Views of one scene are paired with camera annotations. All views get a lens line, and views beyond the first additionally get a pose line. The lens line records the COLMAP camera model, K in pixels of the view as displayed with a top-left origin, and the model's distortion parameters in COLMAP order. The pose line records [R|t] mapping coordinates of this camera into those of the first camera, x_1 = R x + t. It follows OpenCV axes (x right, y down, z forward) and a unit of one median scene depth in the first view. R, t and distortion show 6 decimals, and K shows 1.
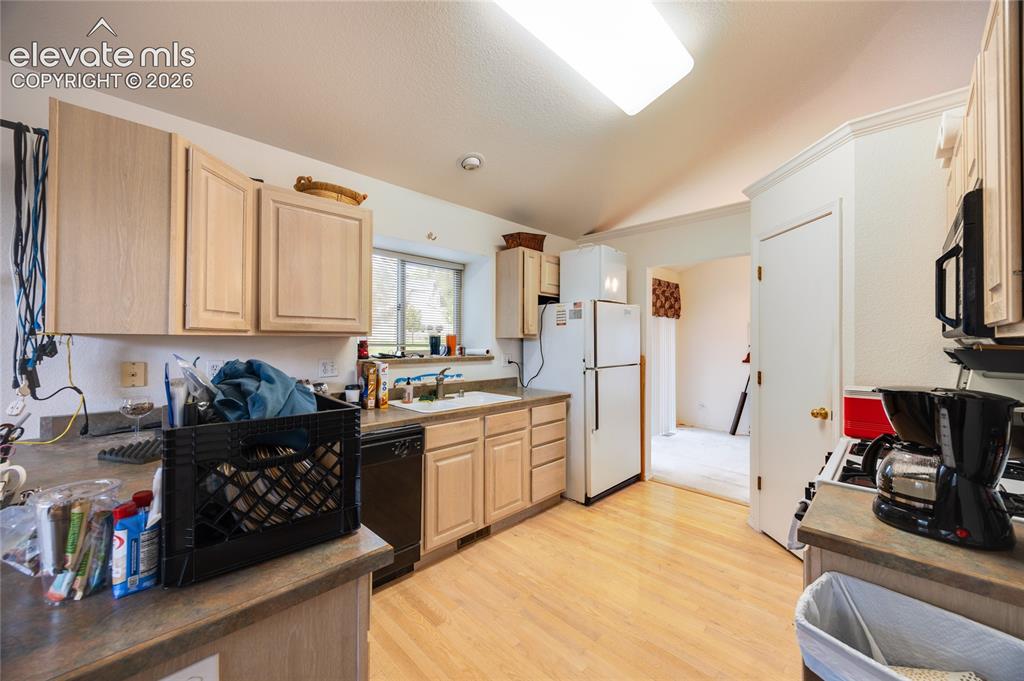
lens RADIAL K [[394.1, 0, 515.0], [0, 394.1, 338.1], [0, 0, 1]] dist [-0.003148, -0.000001]
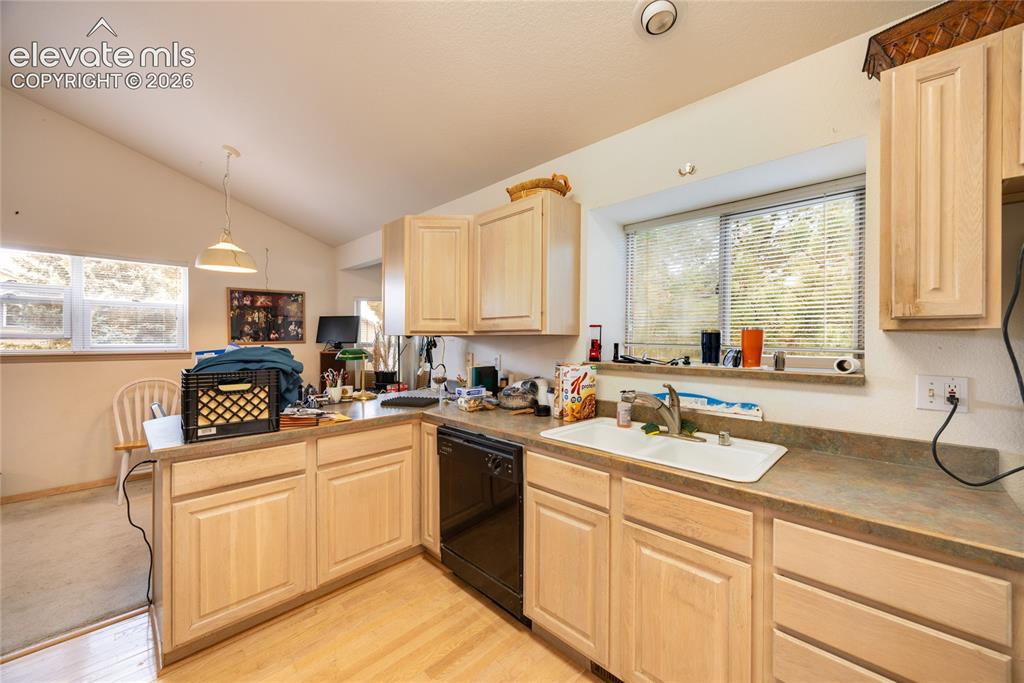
lens RADIAL K [[394.1, 0, 514.3], [0, 394.1, 341.1], [0, 0, 1]] dist [-0.003148, -0.000001]
pose [[-0.009693, -0.003326, -0.999947, 0.496843], [0.000482, 0.999994, -0.003331, 0.013970], [0.999953, -0.000514, -0.009691, 0.910658]]
